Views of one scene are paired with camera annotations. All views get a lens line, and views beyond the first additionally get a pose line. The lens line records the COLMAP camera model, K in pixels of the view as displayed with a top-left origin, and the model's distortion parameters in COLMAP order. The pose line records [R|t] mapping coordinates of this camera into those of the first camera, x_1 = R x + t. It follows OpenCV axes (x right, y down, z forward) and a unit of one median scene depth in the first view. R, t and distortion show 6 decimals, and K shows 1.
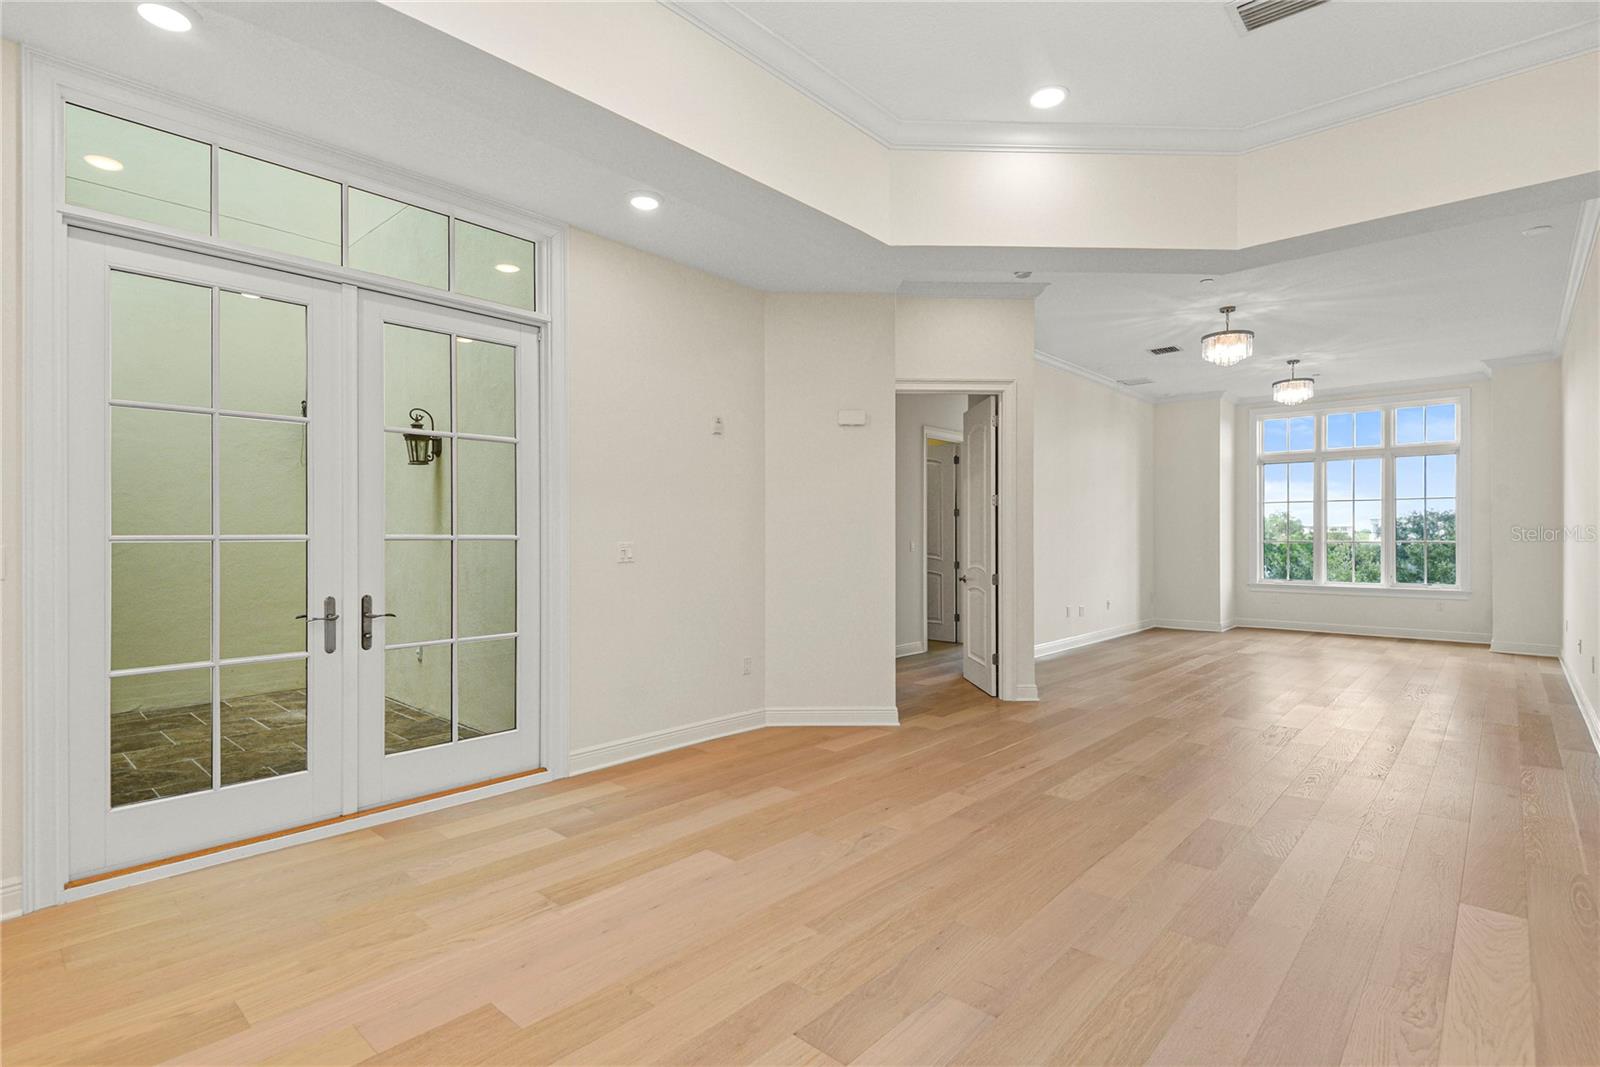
lens RADIAL K [[800.6, 0, 768.1], [0, 800.6, 534.2], [0, 0, 1]] dist [0.005989, -0.002959]
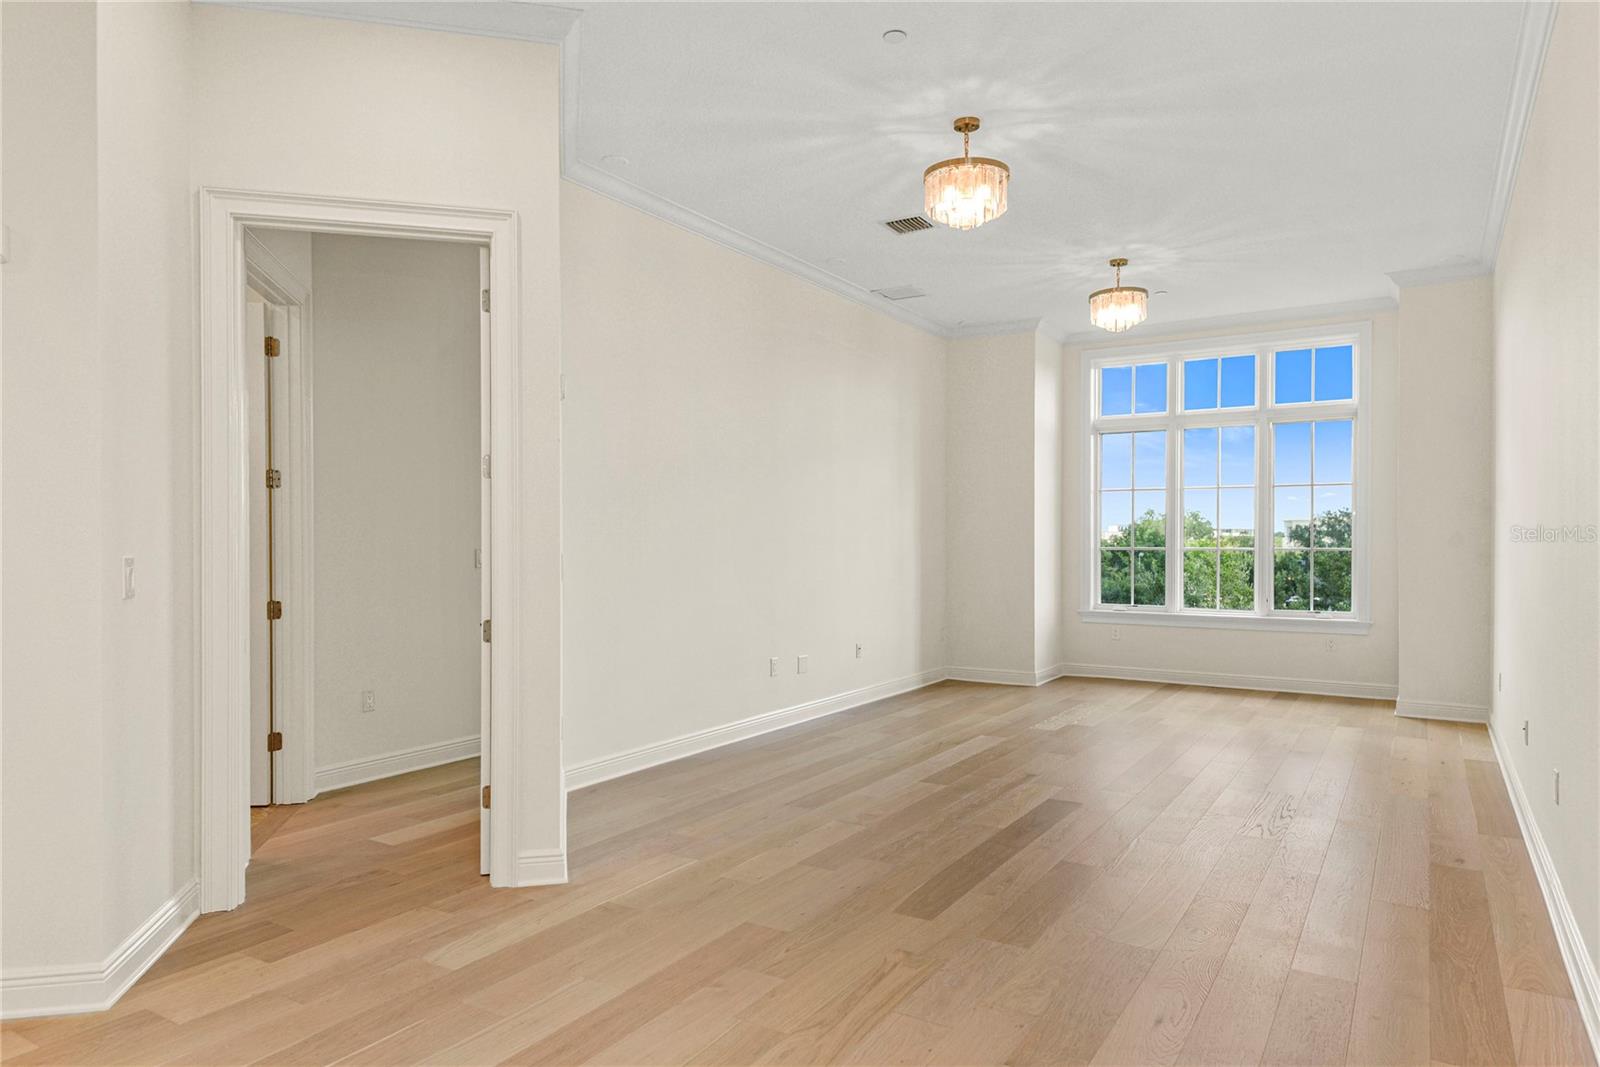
lens RADIAL K [[1035.8, 0, 777.3], [0, 1035.8, 541.9], [0, 0, 1]] dist [0.045760, -0.008957]
pose [[0.981552, -0.000338, 0.191195, 0.215777], [-0.000365, 0.999993, 0.003641, 0.000581], [-0.191195, -0.003643, 0.981545, 0.227759]]
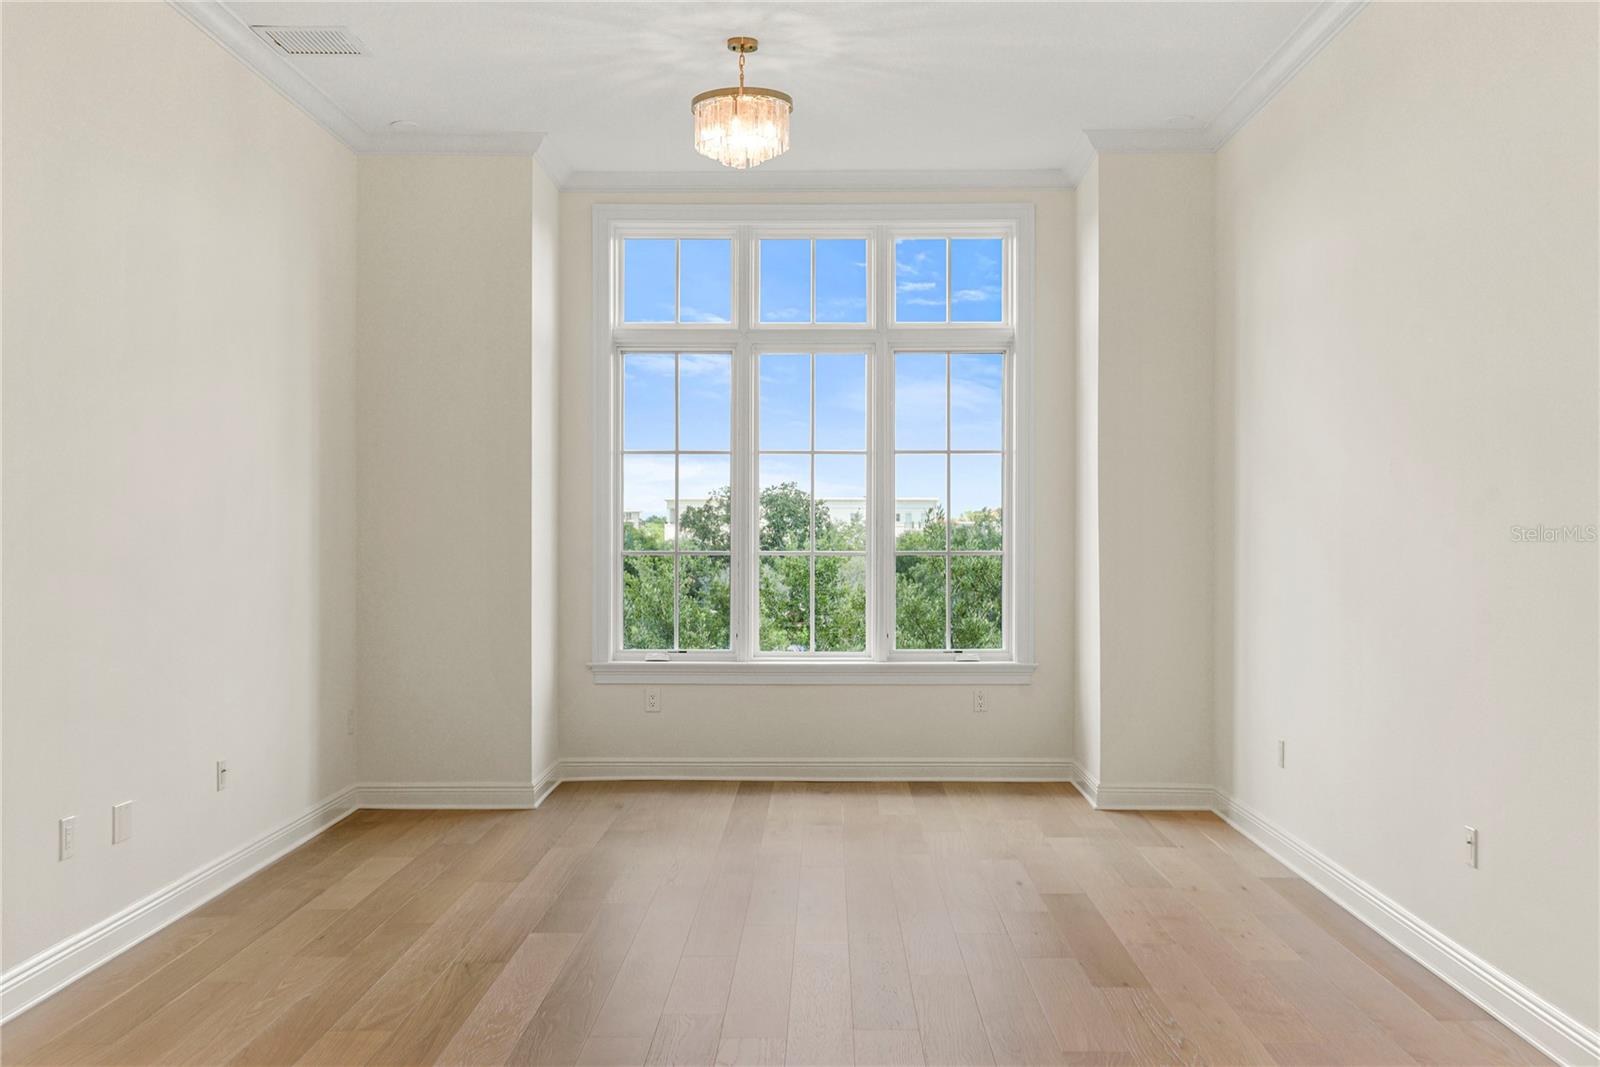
lens RADIAL K [[1662.8, 0, 845.8], [0, 1662.8, 524.2], [0, 0, 1]] dist [0.047641, 0.000000]
pose [[0.729736, 0.000863, 0.683728, 0.173731], [-0.000262, 0.999999, -0.000982, -0.004840], [-0.683728, 0.000537, 0.729736, 0.399903]]
